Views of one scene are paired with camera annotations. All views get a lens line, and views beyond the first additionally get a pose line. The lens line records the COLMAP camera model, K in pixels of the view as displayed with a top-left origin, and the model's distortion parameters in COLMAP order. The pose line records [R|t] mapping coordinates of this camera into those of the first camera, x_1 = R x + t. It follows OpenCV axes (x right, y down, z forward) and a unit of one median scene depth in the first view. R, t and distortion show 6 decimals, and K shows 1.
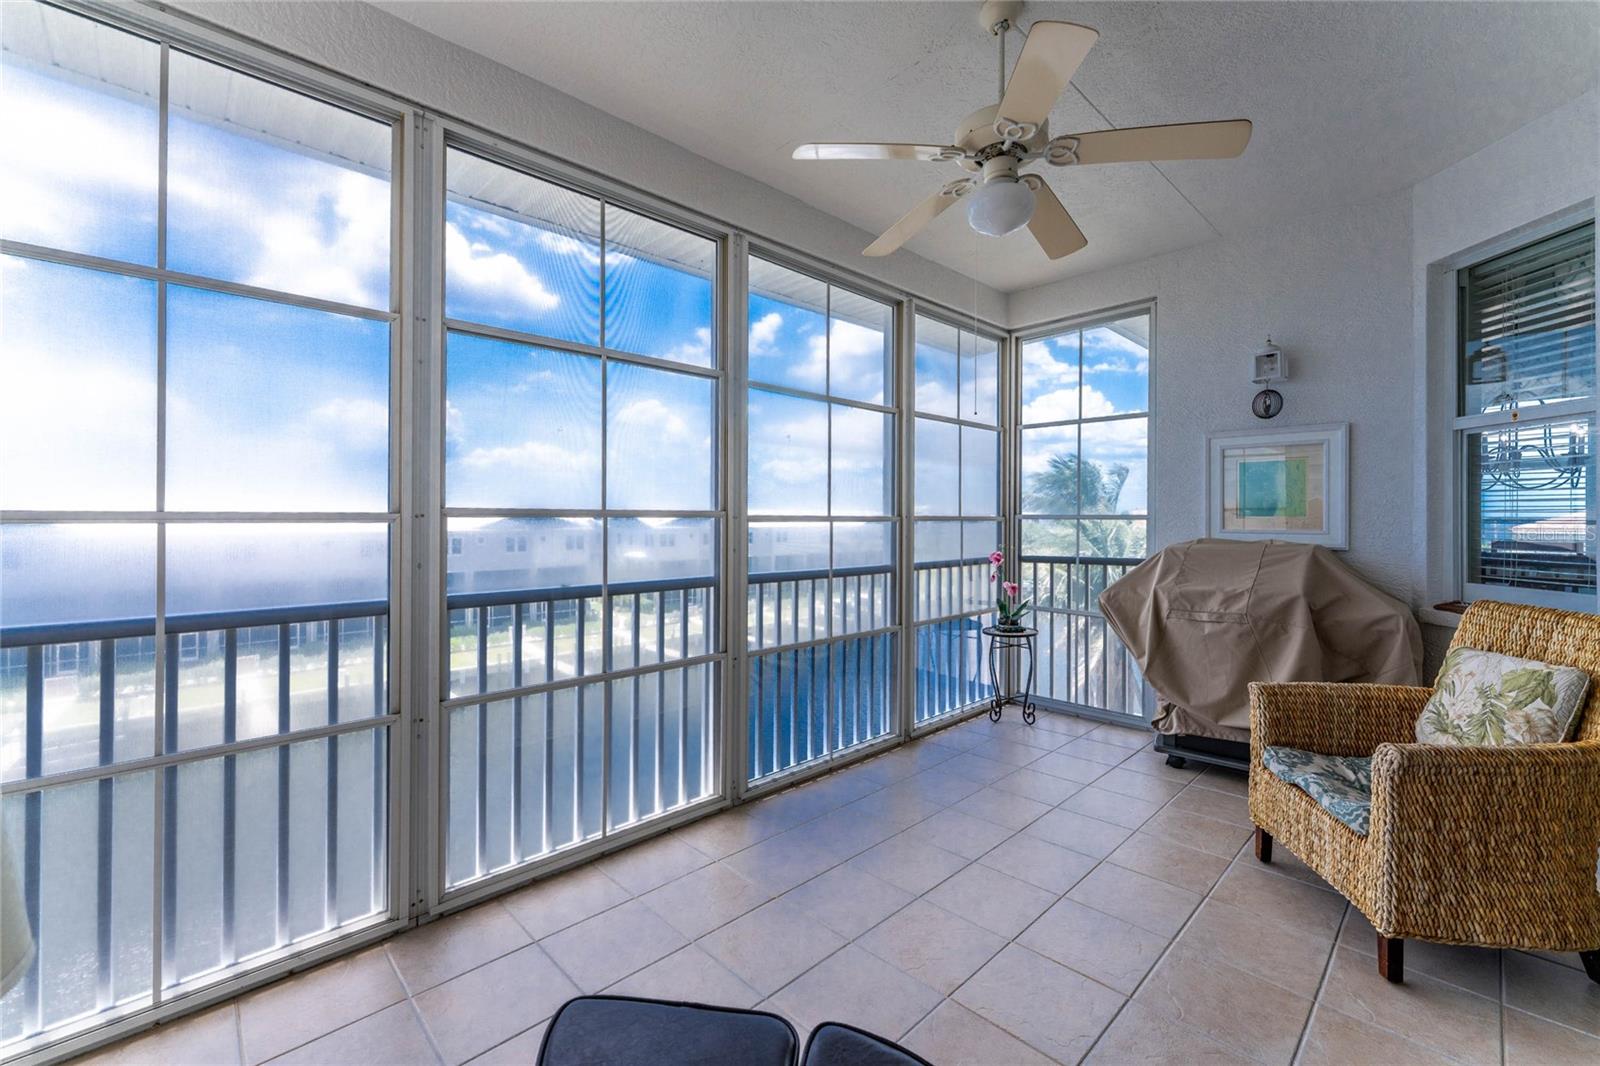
lens RADIAL K [[668.7, 0, 794.2], [0, 668.7, 516.6], [0, 0, 1]] dist [-0.027081, 0.004381]
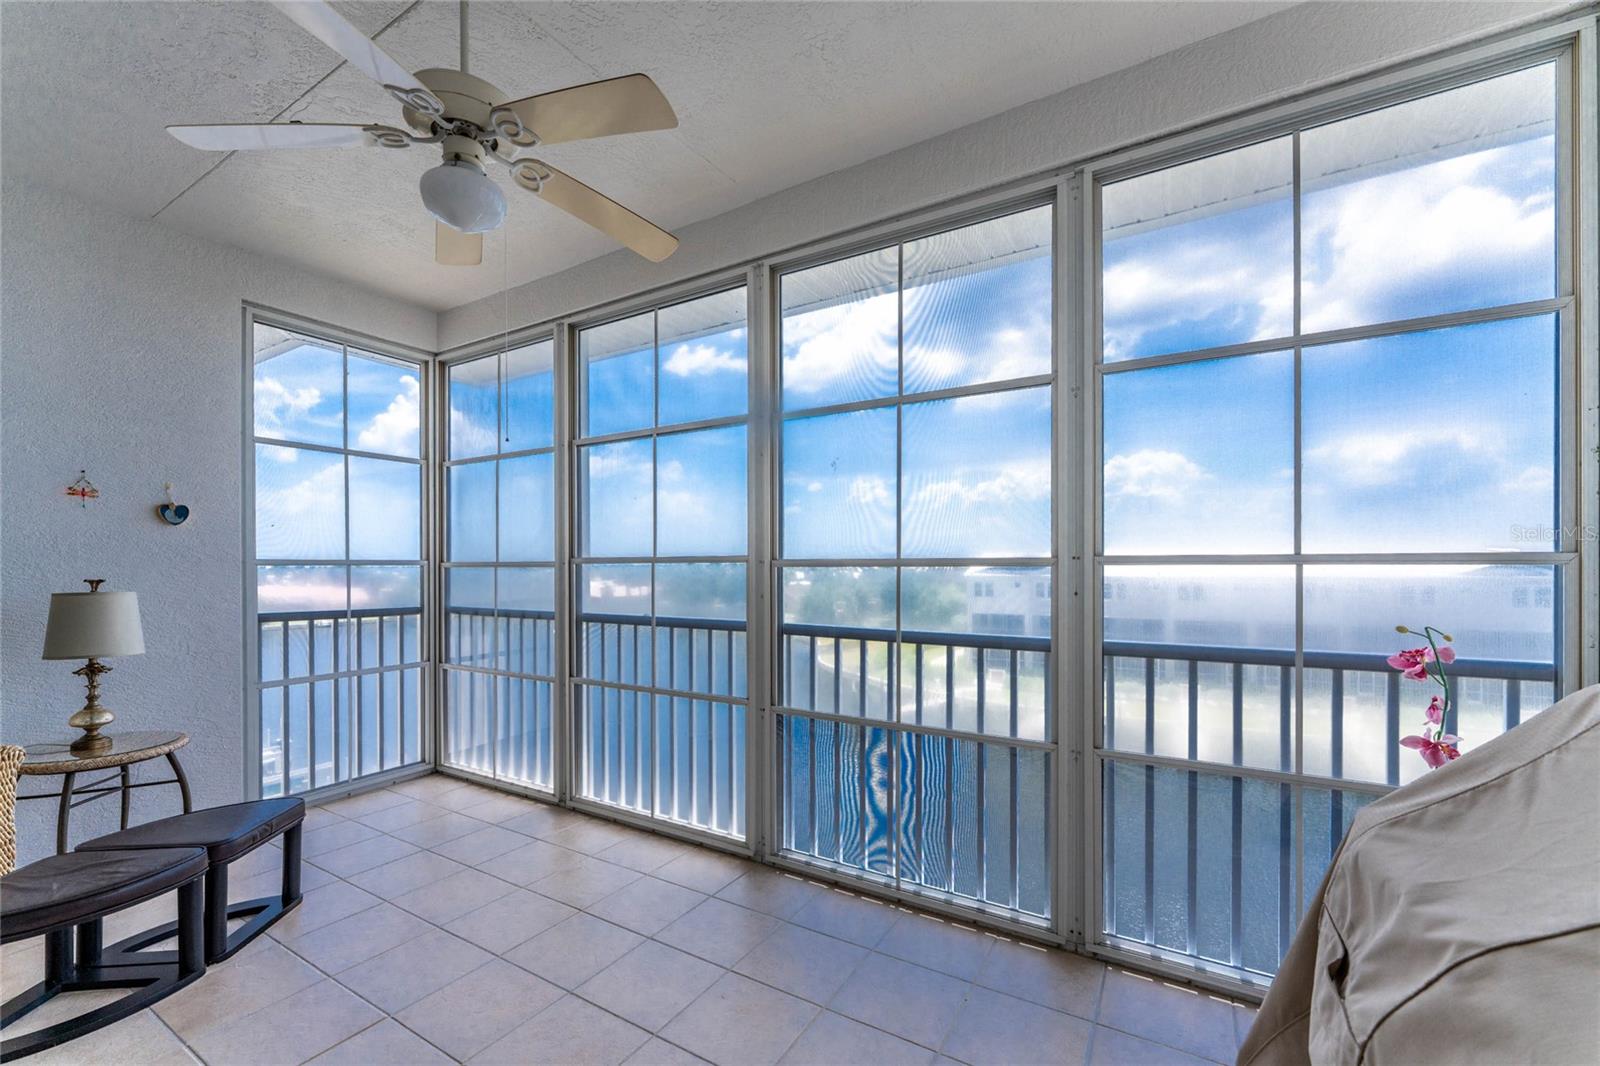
lens RADIAL K [[662.8, 0, 808.6], [0, 662.8, 569.2], [0, 0, 1]] dist [-0.007281, 0.000220]
pose [[0.251225, 0.005106, -0.967915, 0.487595], [0.006181, 0.999957, 0.006880, 0.002537], [0.967909, -0.007711, 0.251182, 0.473447]]
